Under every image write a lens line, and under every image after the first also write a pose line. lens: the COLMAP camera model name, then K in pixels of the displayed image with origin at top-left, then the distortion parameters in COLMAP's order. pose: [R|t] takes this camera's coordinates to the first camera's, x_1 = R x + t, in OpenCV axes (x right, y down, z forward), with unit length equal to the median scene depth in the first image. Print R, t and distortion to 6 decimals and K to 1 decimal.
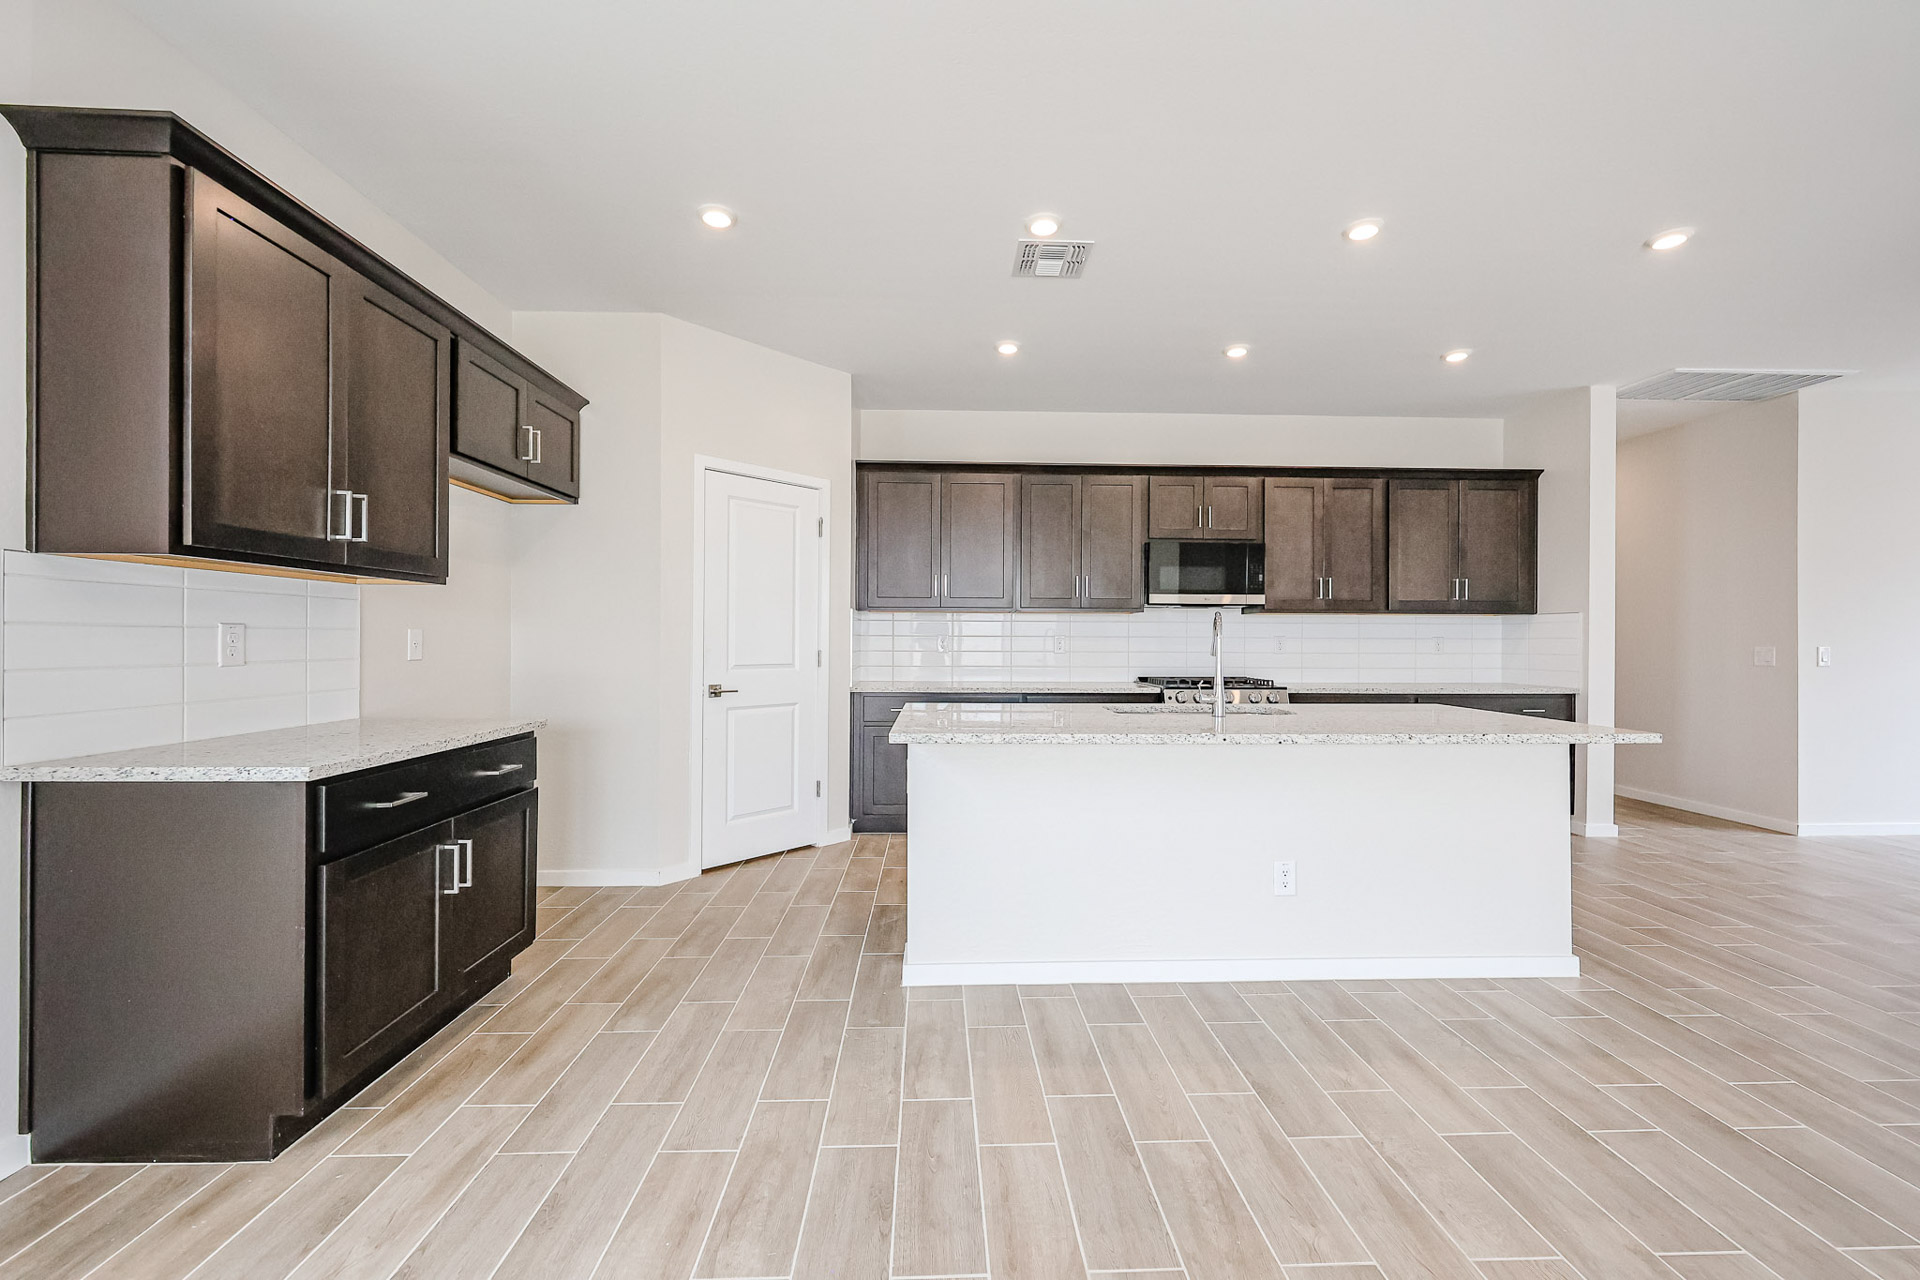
lens RADIAL K [[784.5, 0, 964.0], [0, 784.5, 633.7], [0, 0, 1]] dist [0.004620, 0.000859]
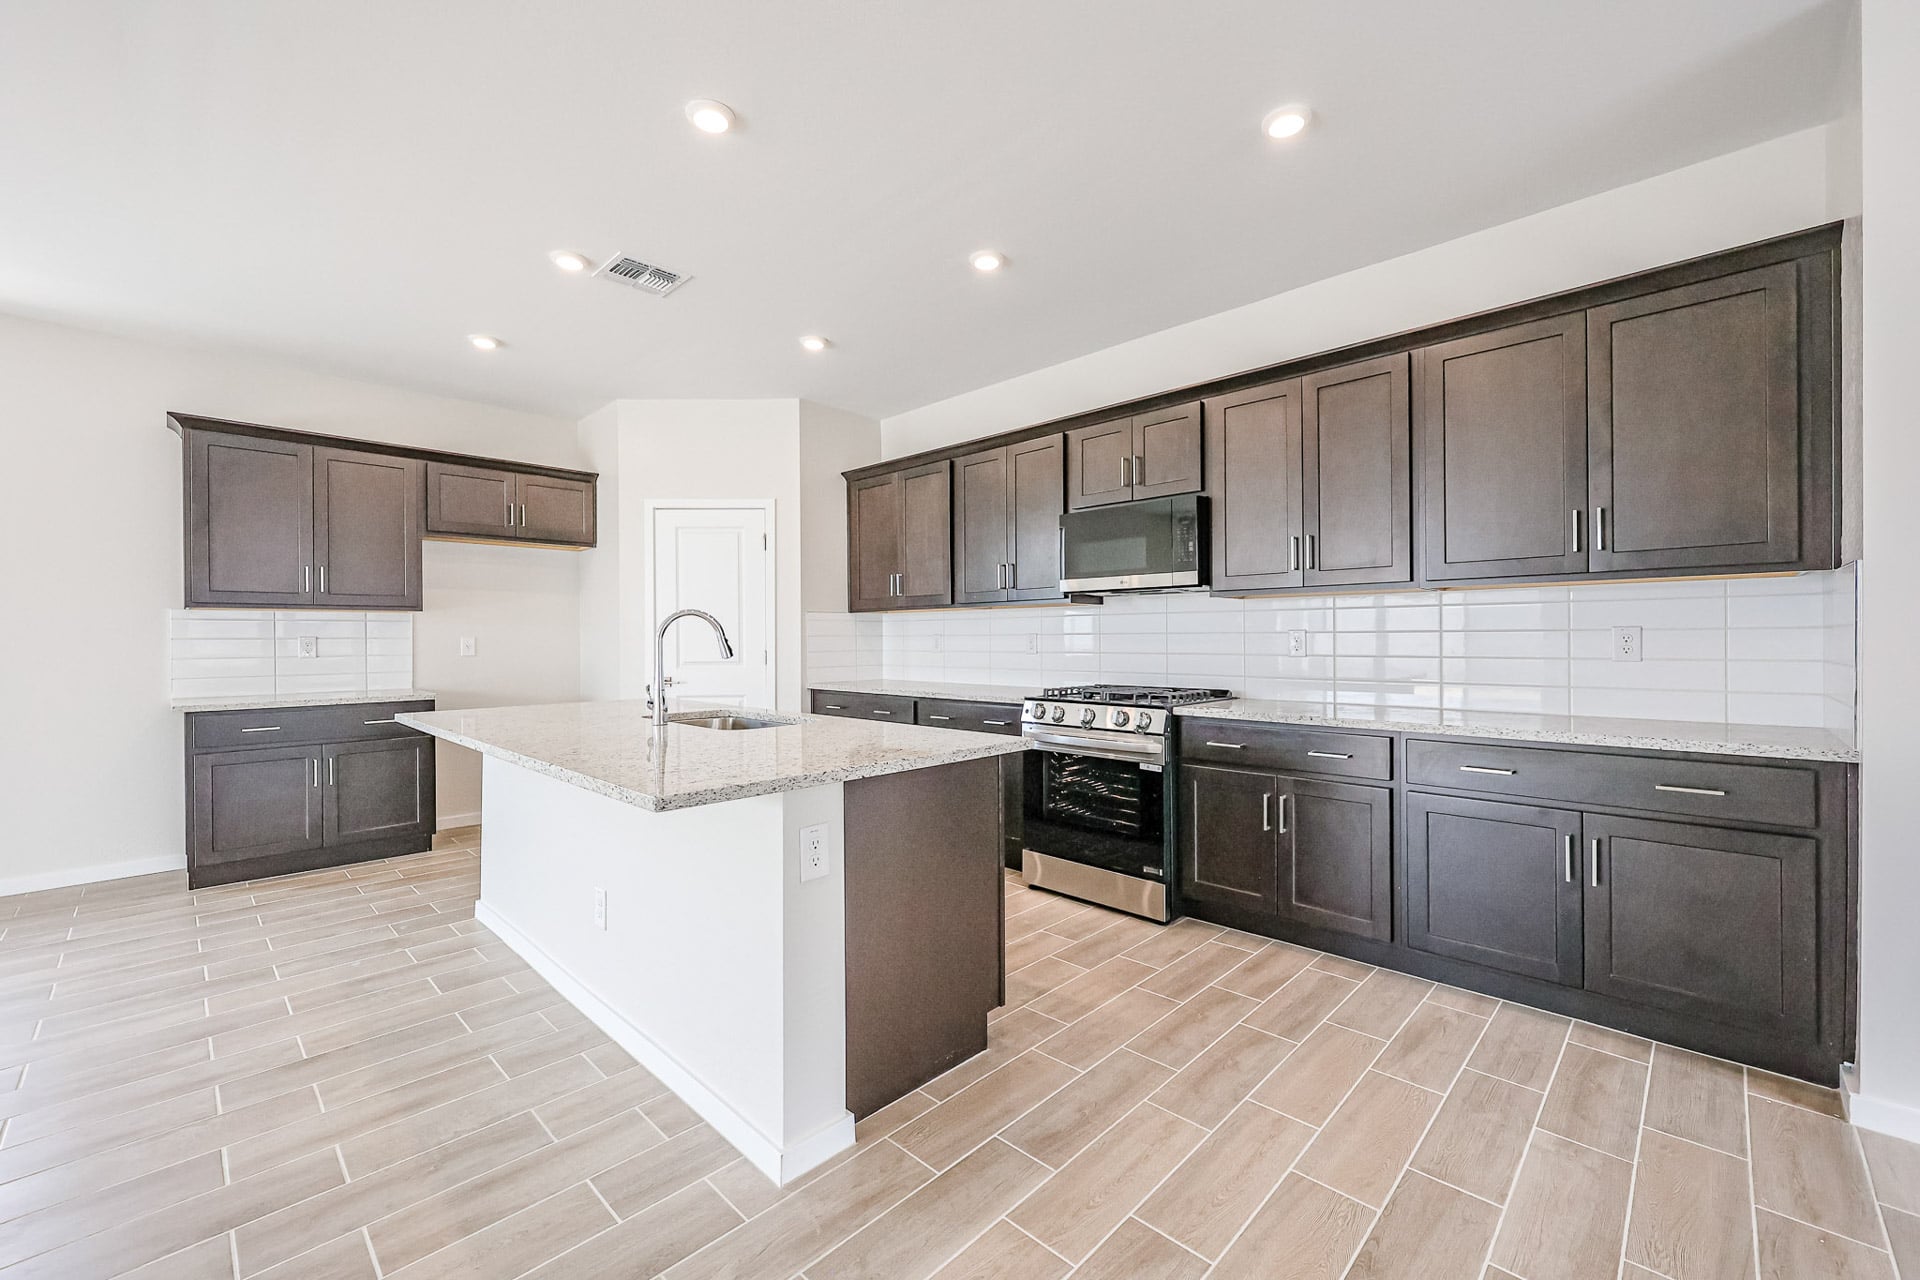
lens RADIAL K [[771.4, 0, 952.0], [0, 771.4, 638.1], [0, 0, 1]] dist [-0.003049, -0.000373]
pose [[0.685788, -0.009941, -0.727734, 1.351817], [0.014392, 0.999896, -0.000096, 0.011732], [0.727659, -0.010408, 0.685860, 0.710368]]
